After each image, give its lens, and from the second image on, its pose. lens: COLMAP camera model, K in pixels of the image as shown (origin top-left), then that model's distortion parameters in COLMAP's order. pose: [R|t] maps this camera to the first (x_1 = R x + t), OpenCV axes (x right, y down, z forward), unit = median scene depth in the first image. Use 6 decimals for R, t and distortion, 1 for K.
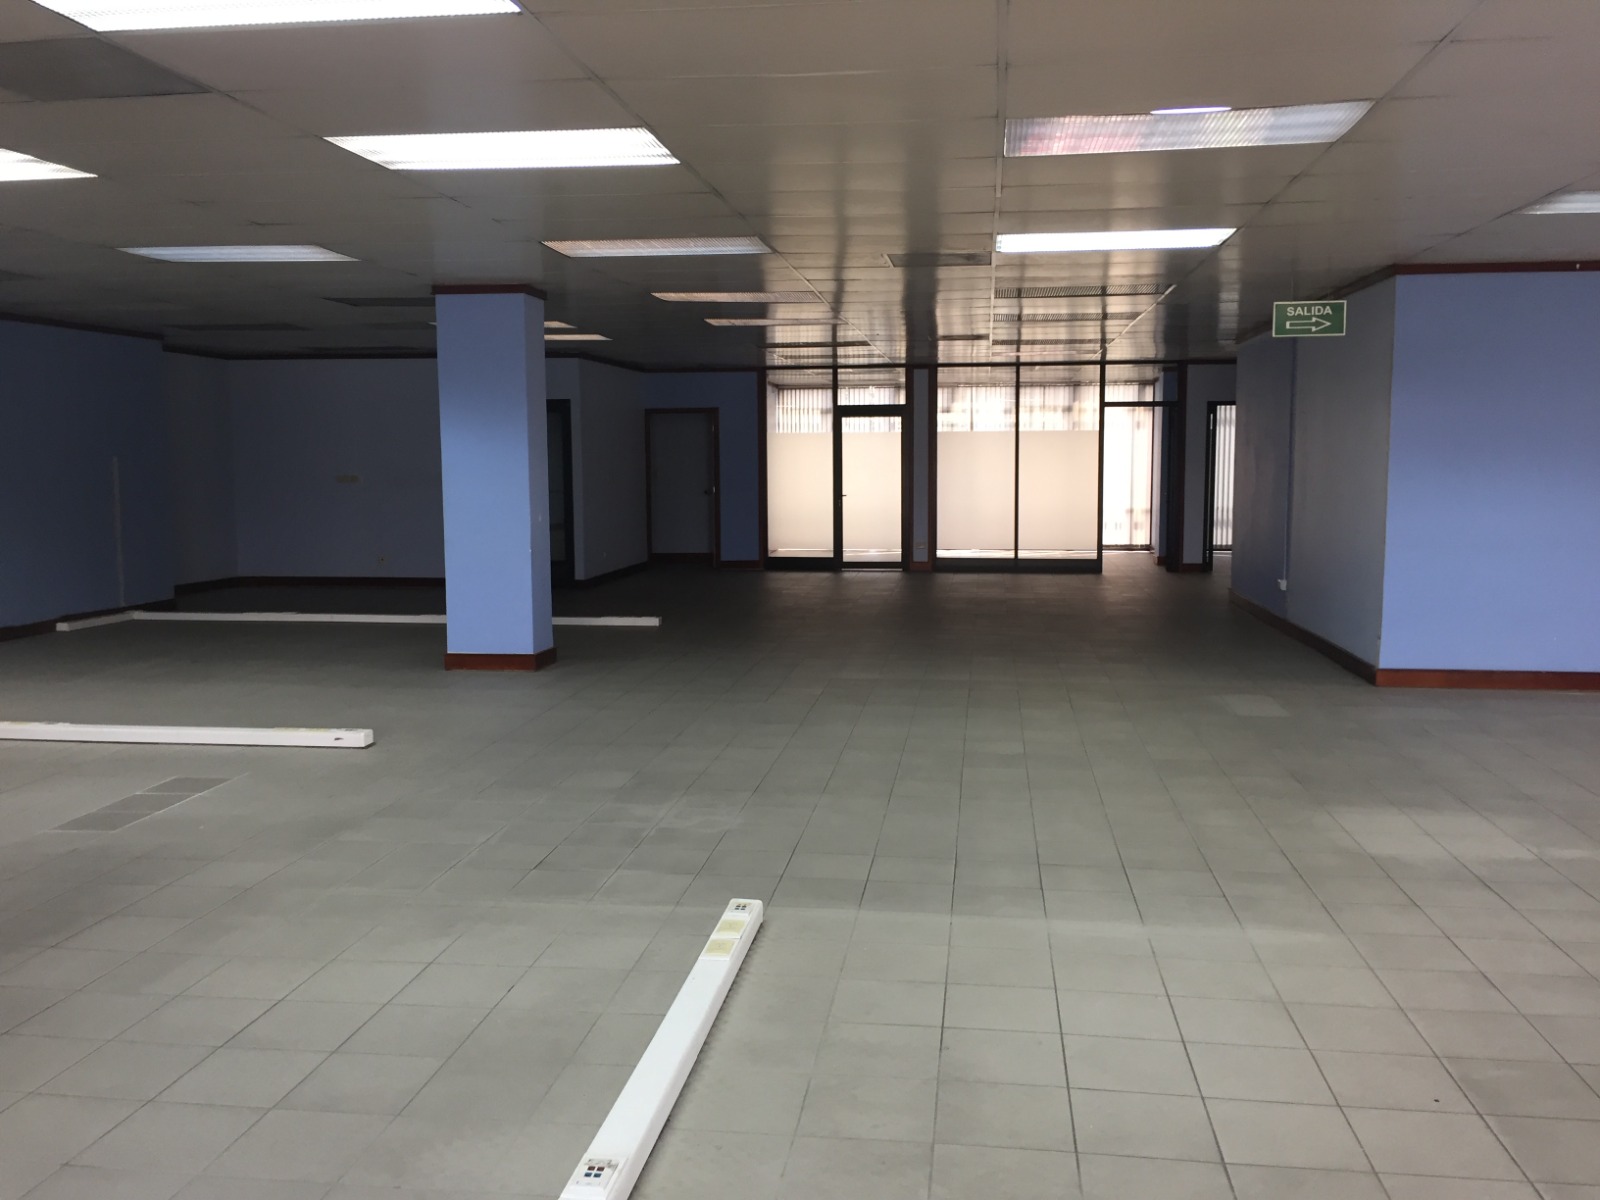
lens RADIAL K [[1368.4, 0, 793.6], [0, 1368.4, 596.7], [0, 0, 1]] dist [0.070256, -0.076151]
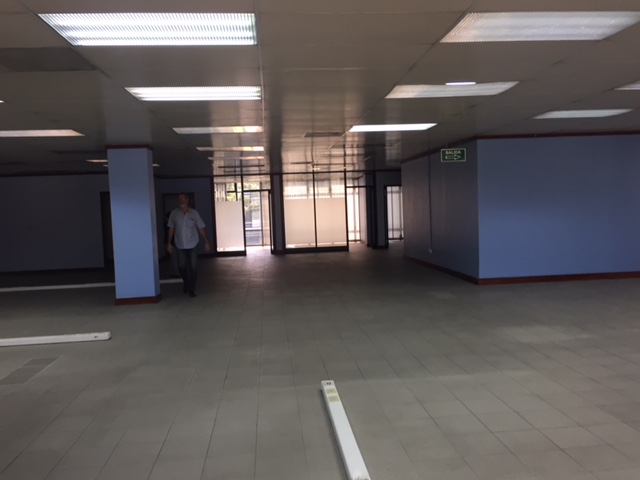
lens RADIAL K [[547.4, 0, 304.1], [0, 547.4, 235.4], [0, 0, 1]] dist [0.070256, -0.076151]
pose [[0.972208, -0.047099, 0.229332, -0.146552], [0.059538, 0.997089, -0.047622, -0.002488], [-0.226421, 0.059953, 0.972183, -0.005771]]
